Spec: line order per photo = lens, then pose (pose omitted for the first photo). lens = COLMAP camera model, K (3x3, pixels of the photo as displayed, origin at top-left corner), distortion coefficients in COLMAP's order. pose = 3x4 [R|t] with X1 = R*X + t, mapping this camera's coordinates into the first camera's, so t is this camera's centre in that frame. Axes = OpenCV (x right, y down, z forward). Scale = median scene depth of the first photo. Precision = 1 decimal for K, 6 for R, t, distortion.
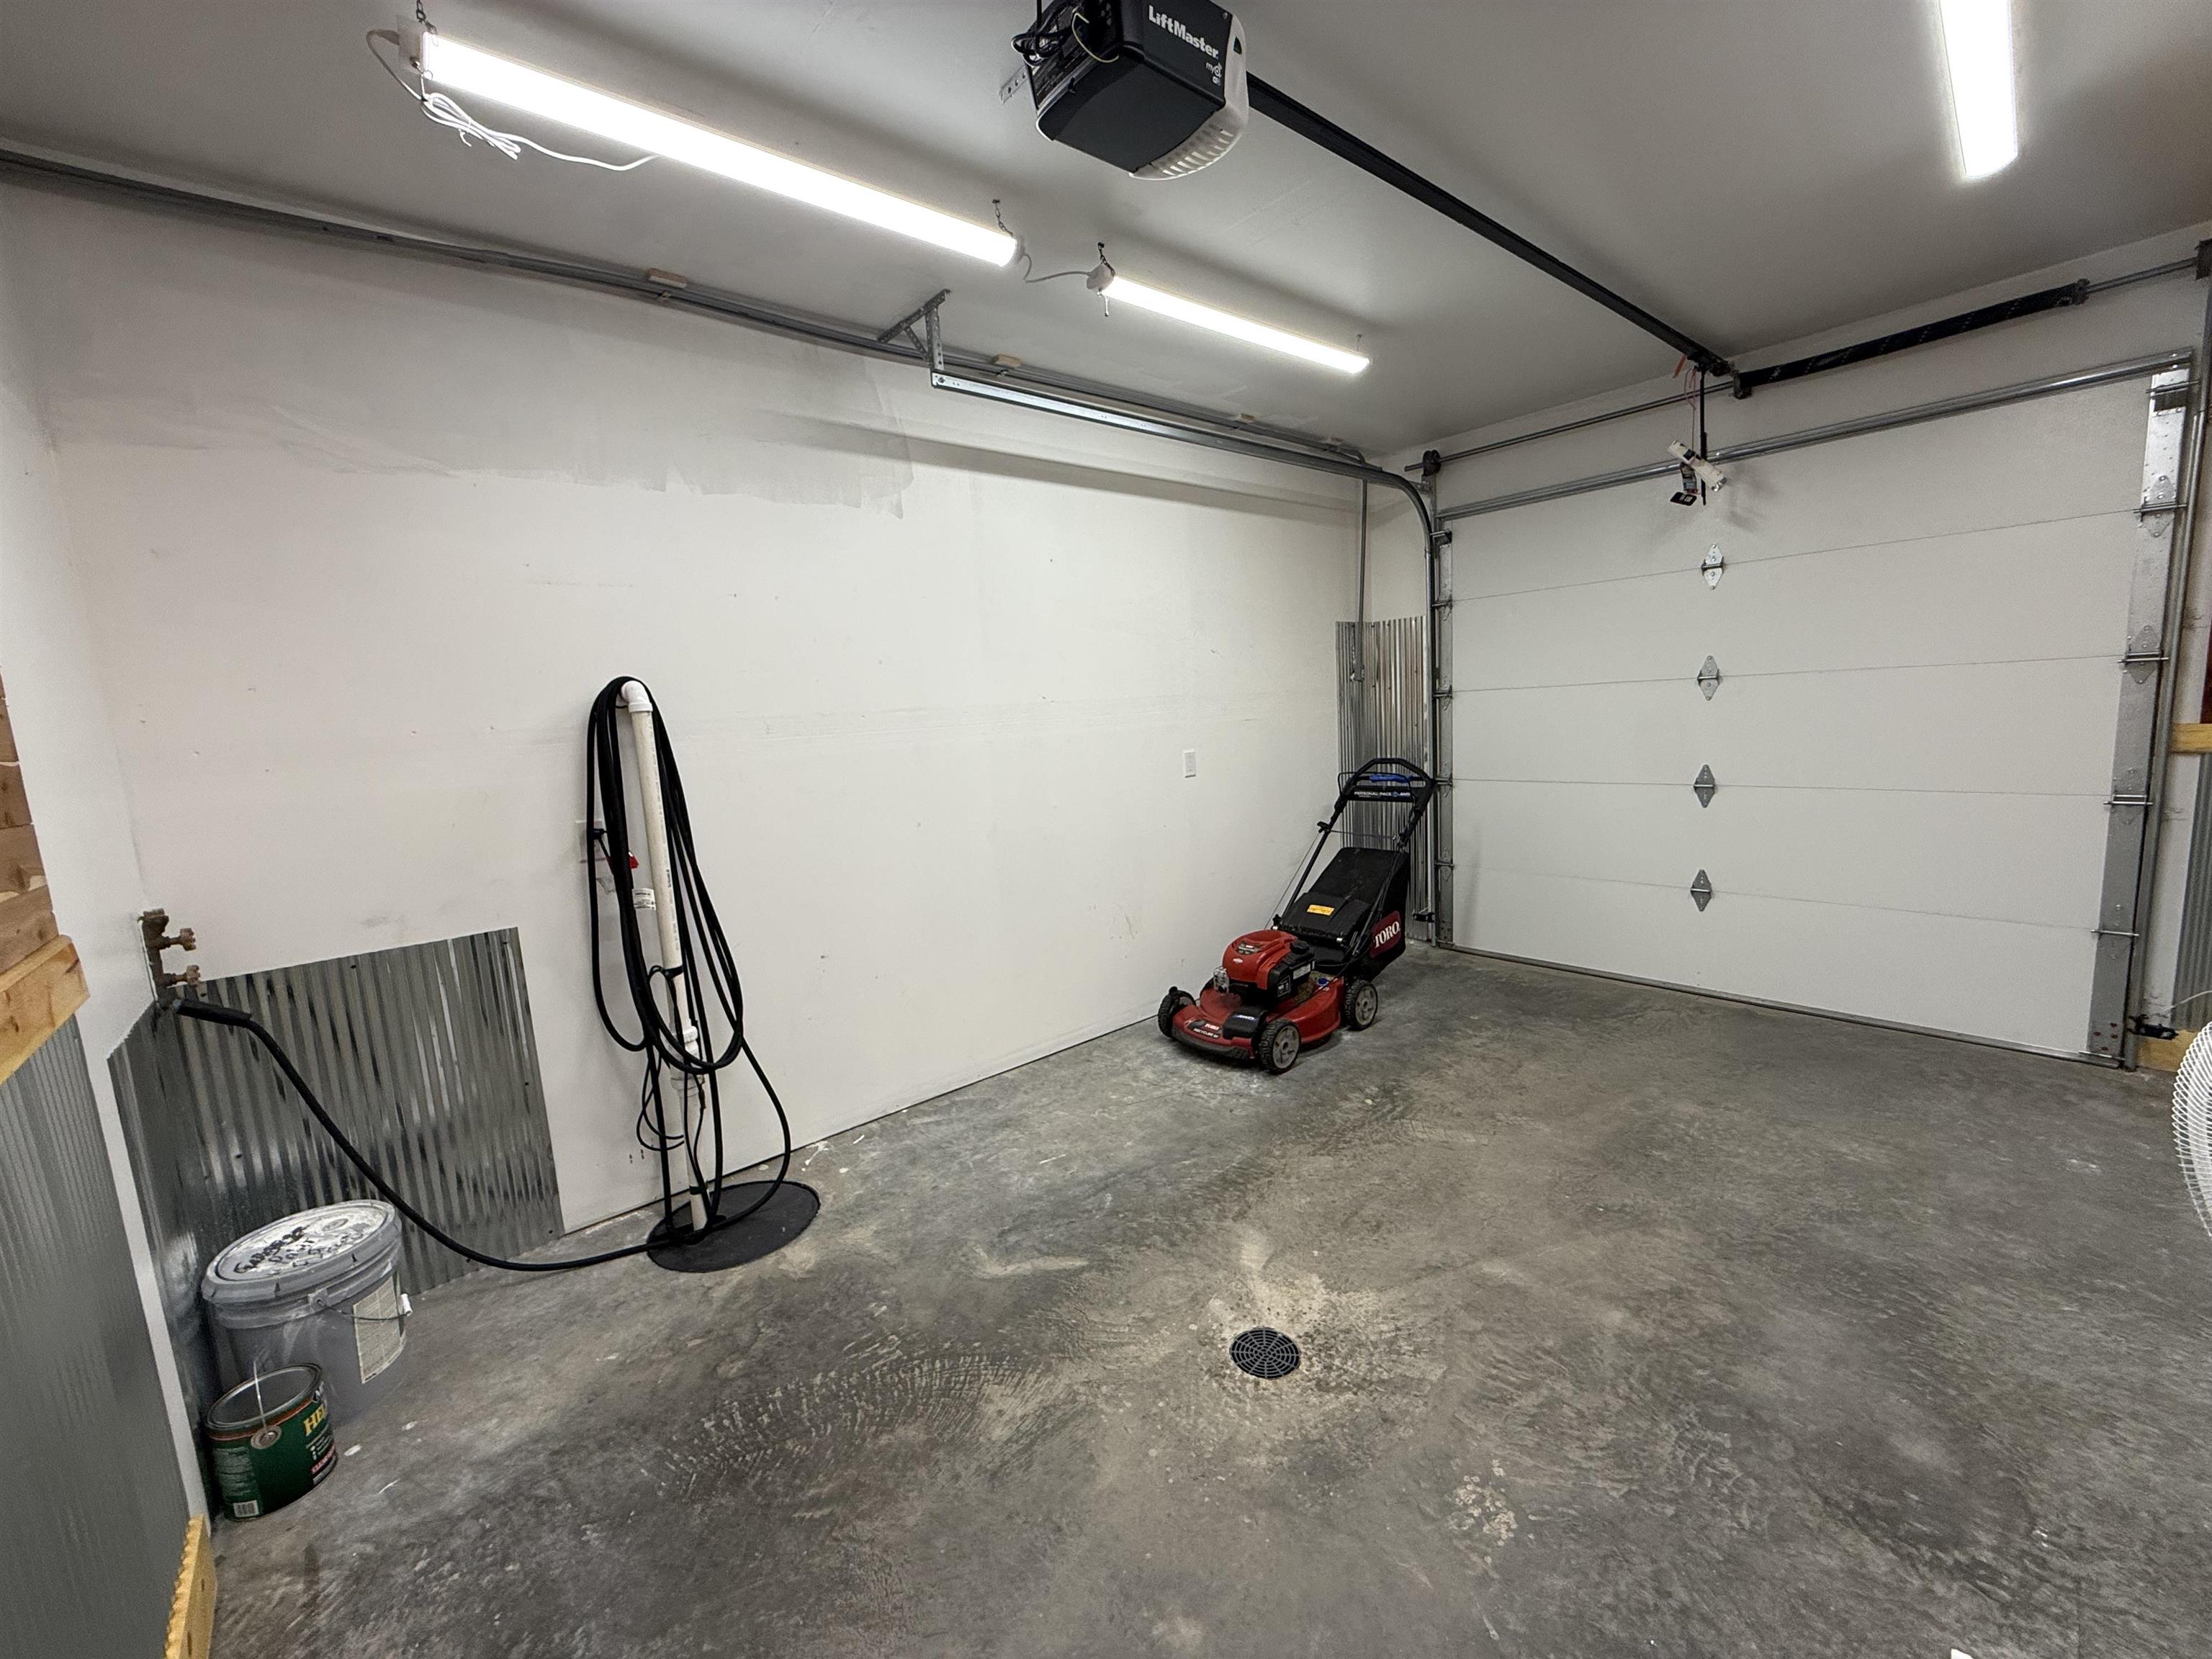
lens RADIAL K [[882.4, 0, 1101.6], [0, 882.4, 830.6], [0, 0, 1]] dist [0.000291, -0.000281]
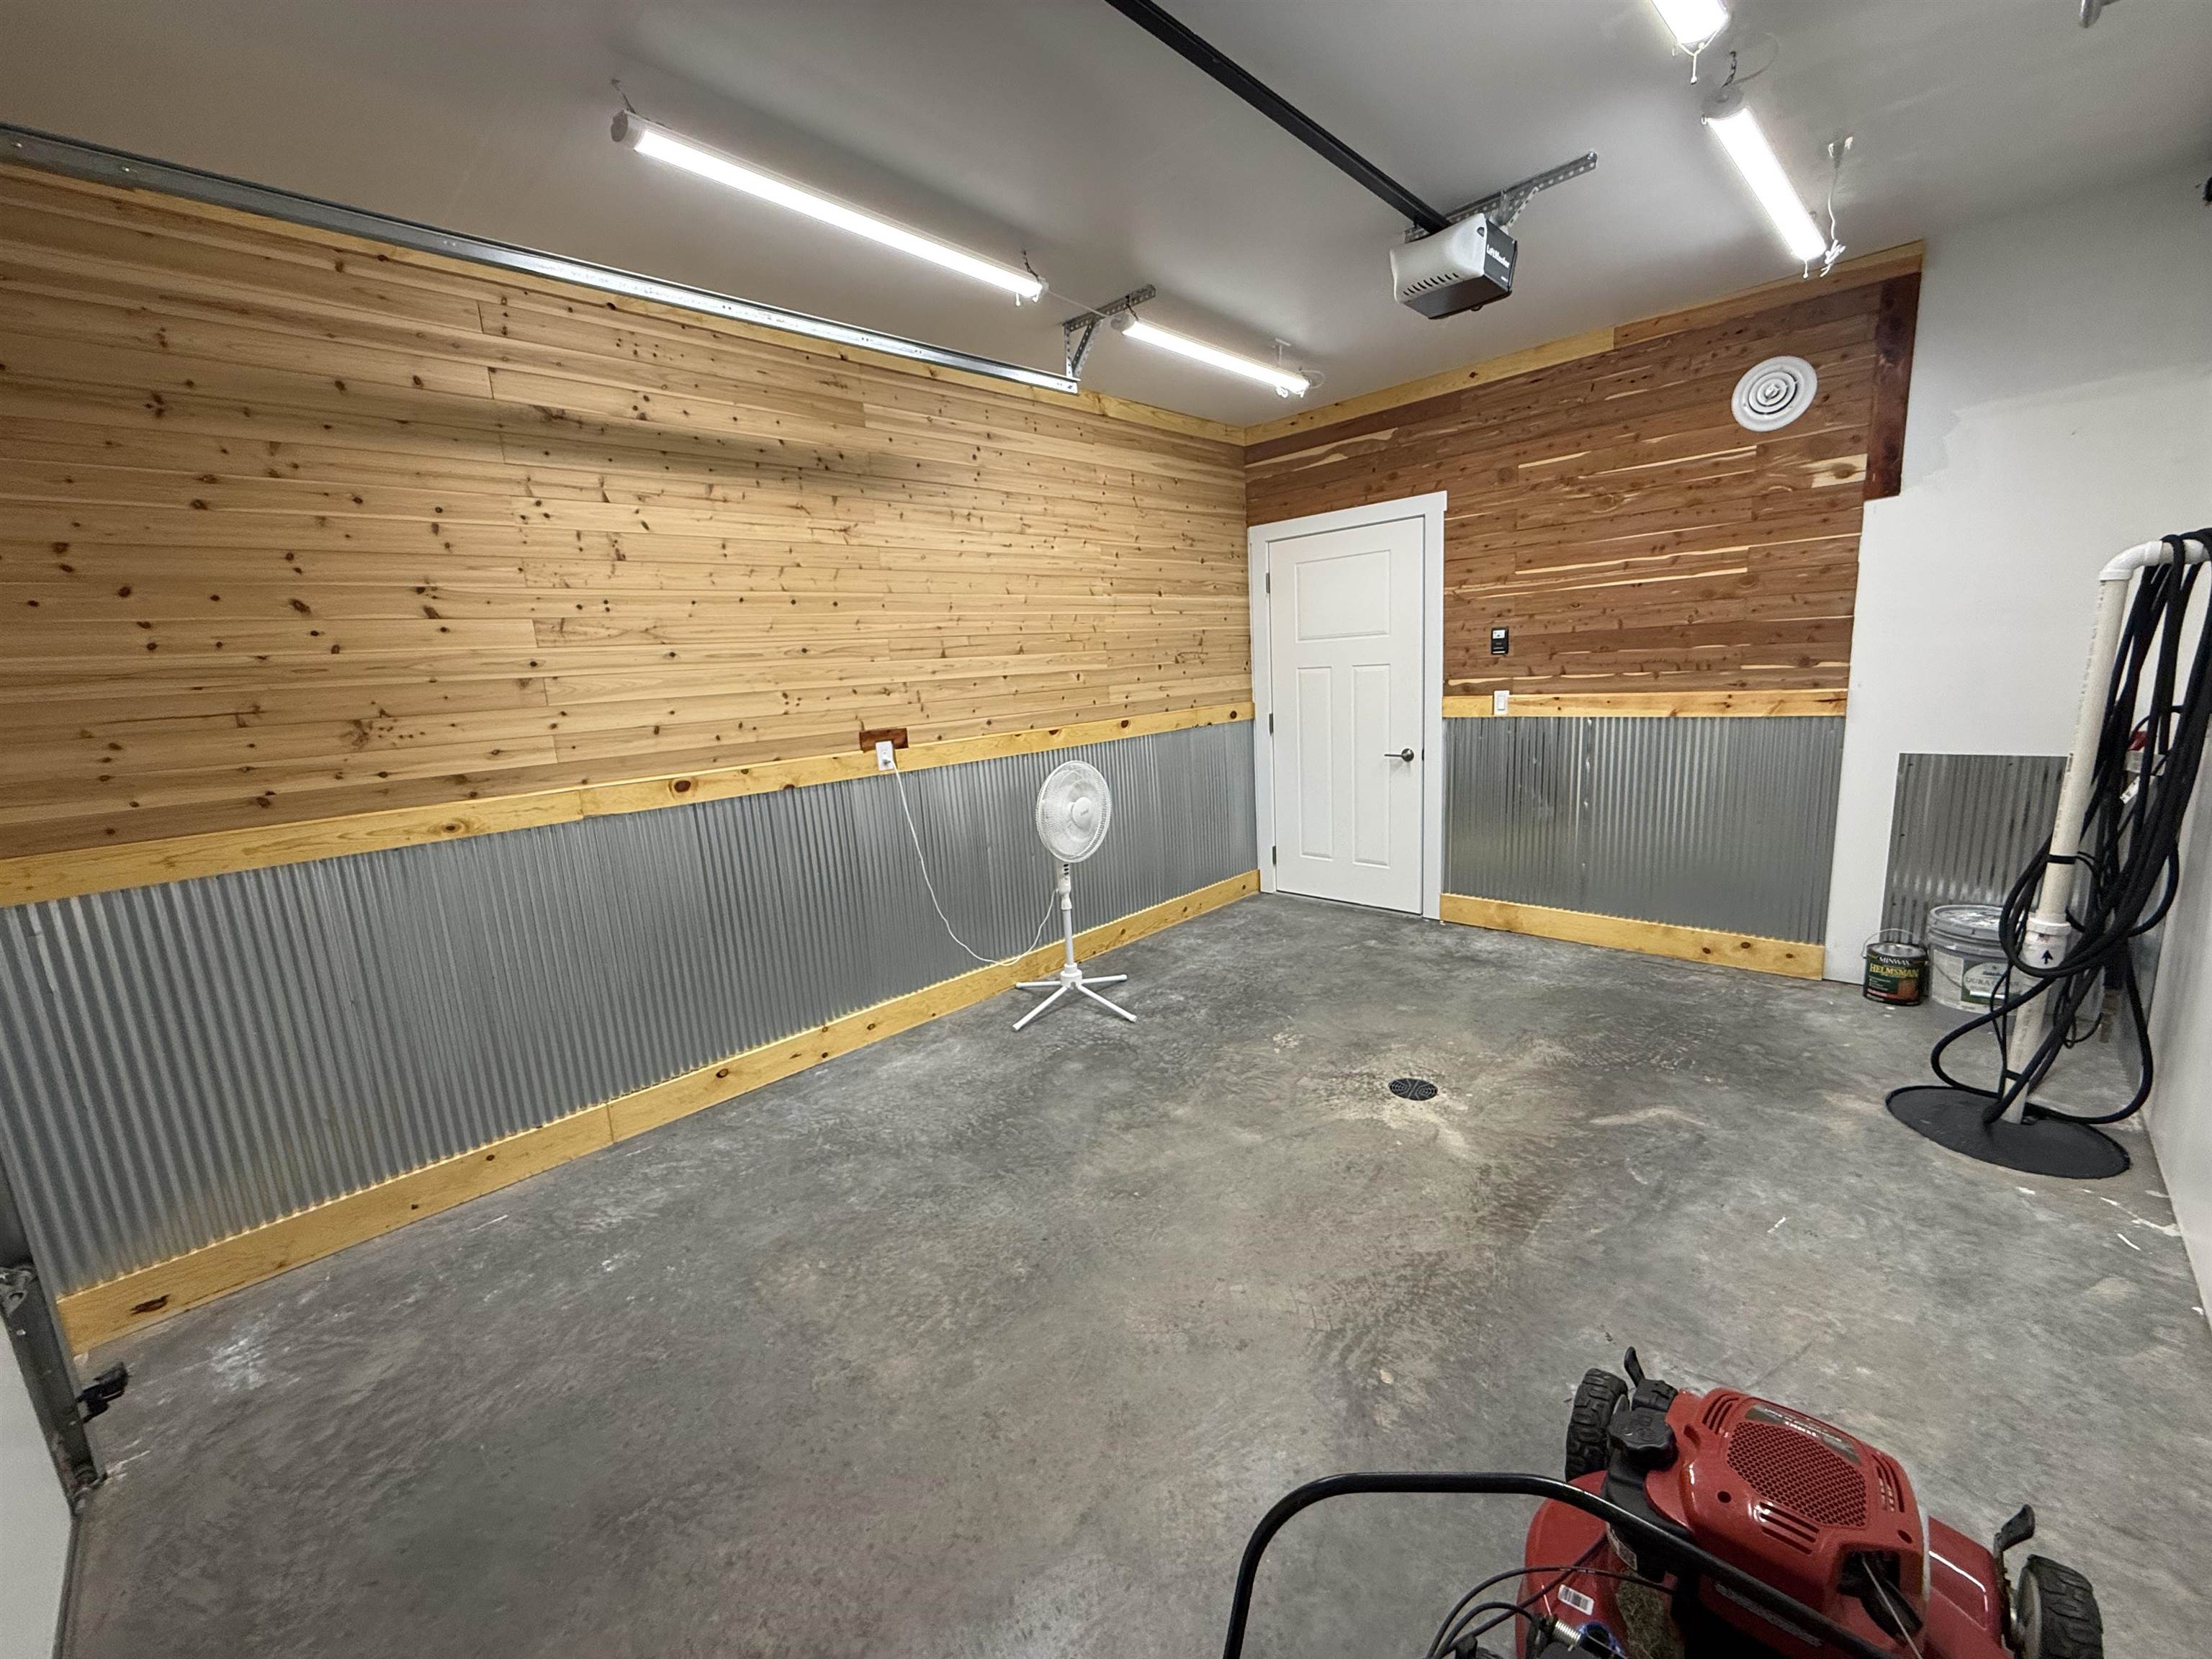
lens RADIAL K [[882.4, 0, 1106.0], [0, 882.4, 829.7], [0, 0, 1]] dist [0.000291, -0.000281]
pose [[-0.987740, 0.138863, -0.071326, 0.663586], [0.108799, 0.939995, 0.323377, -0.323938], [0.111951, 0.311652, -0.943578, 1.970669]]
